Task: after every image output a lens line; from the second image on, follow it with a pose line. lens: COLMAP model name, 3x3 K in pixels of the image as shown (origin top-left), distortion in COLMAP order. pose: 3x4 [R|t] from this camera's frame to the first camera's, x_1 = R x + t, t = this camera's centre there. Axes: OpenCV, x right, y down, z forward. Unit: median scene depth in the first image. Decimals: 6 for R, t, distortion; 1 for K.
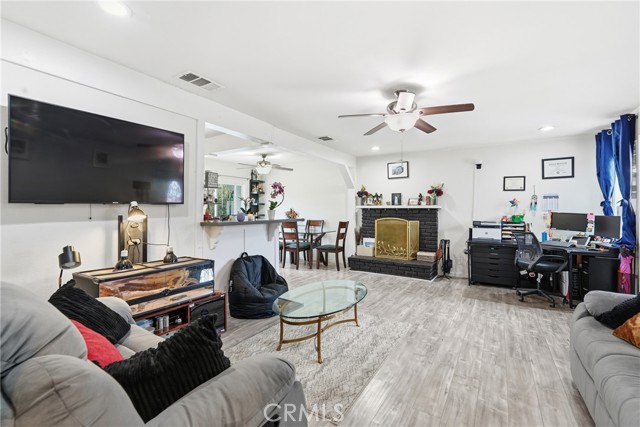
lens RADIAL K [[285.6, 0, 321.7], [0, 285.6, 211.1], [0, 0, 1]] dist [-0.010768, 0.003838]
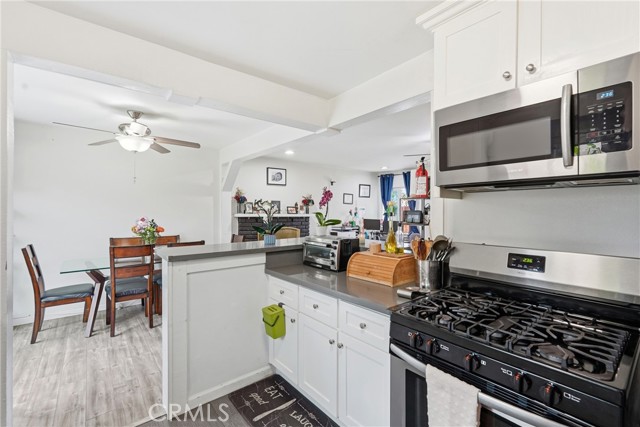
lens RADIAL K [[285.6, 0, 321.5], [0, 285.6, 212.6], [0, 0, 1]] dist [-0.010768, 0.003838]
pose [[0.308697, -0.002588, 0.951157, -0.836818], [-0.000972, 0.999995, 0.003037, -0.037946], [-0.951160, -0.001862, 0.308693, 0.801852]]
